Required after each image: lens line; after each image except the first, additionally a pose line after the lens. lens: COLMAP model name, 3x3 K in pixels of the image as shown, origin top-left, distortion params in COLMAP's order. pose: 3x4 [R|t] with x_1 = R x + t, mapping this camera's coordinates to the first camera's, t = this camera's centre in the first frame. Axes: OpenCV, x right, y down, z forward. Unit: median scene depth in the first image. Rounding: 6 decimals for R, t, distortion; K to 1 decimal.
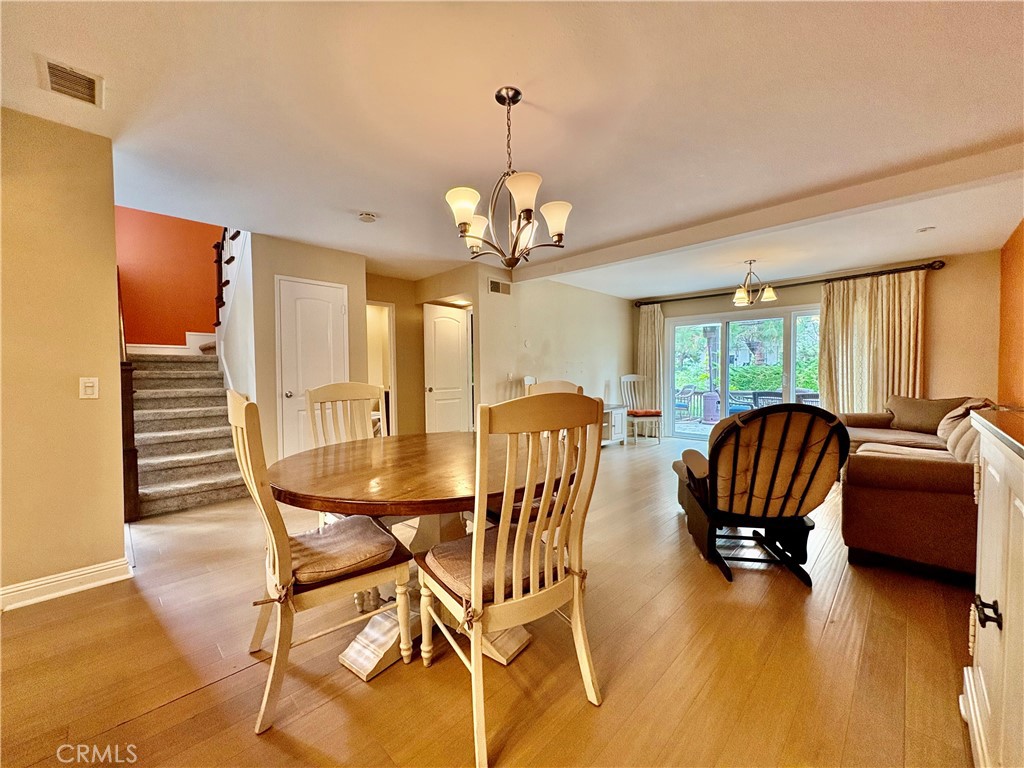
lens RADIAL K [[408.3, 0, 513.3], [0, 408.3, 383.6], [0, 0, 1]] dist [0.001447, -0.000277]
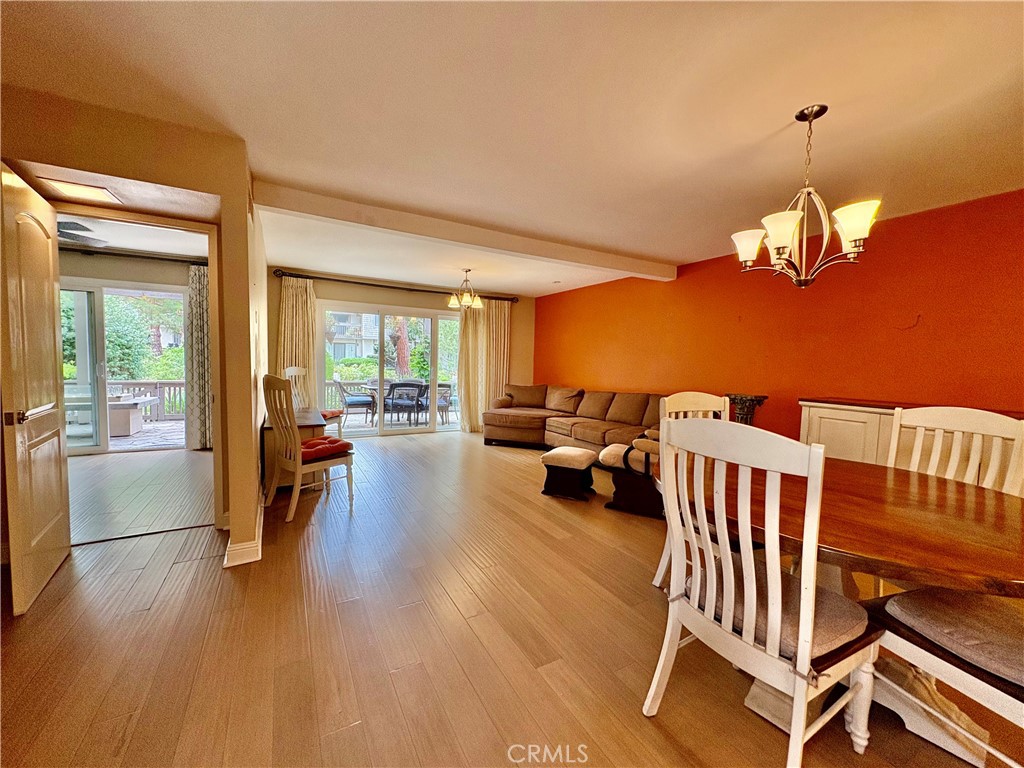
lens RADIAL K [[408.3, 0, 512.3], [0, 408.3, 386.7], [0, 0, 1]] dist [0.001447, -0.000277]
pose [[0.281443, -0.045431, 0.958502, -0.429111], [-0.001610, 0.998855, 0.047816, -0.027665], [-0.959577, -0.015001, 0.281048, 0.501317]]
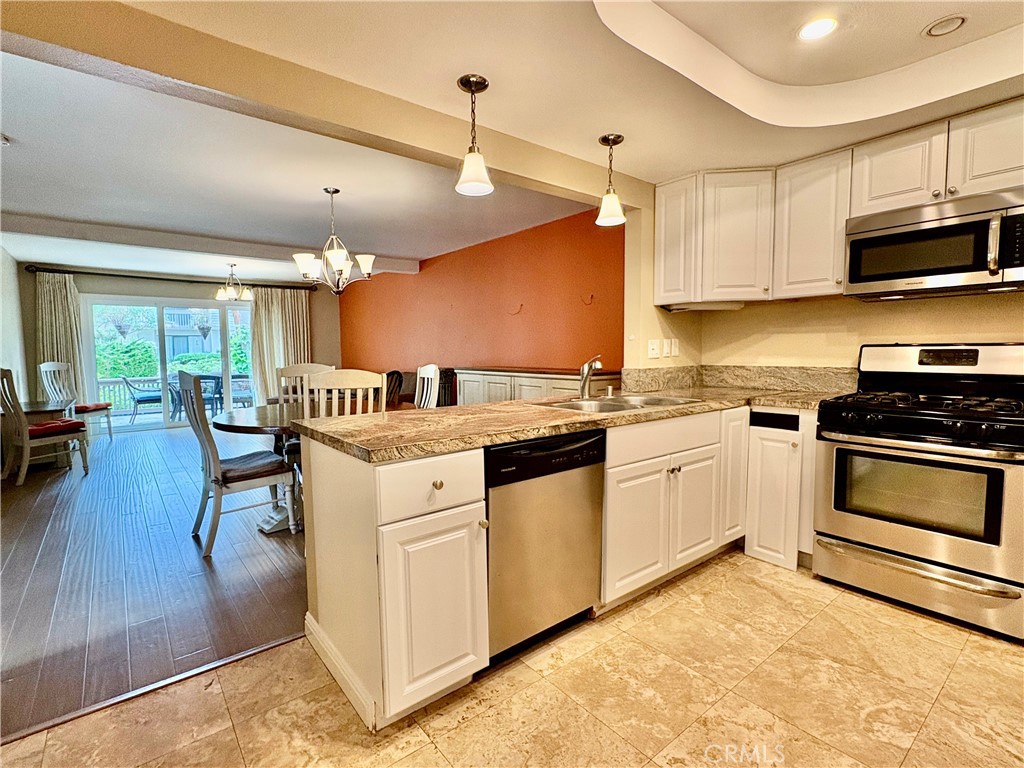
lens RADIAL K [[488.8, 0, 512.4], [0, 488.8, 386.0], [0, 0, 1]] dist [-0.002175, -0.000320]
pose [[0.111471, -0.066716, 0.991526, -0.696291], [0.036962, 0.997332, 0.062952, -0.002313], [-0.993080, 0.029631, 0.113640, 0.025761]]
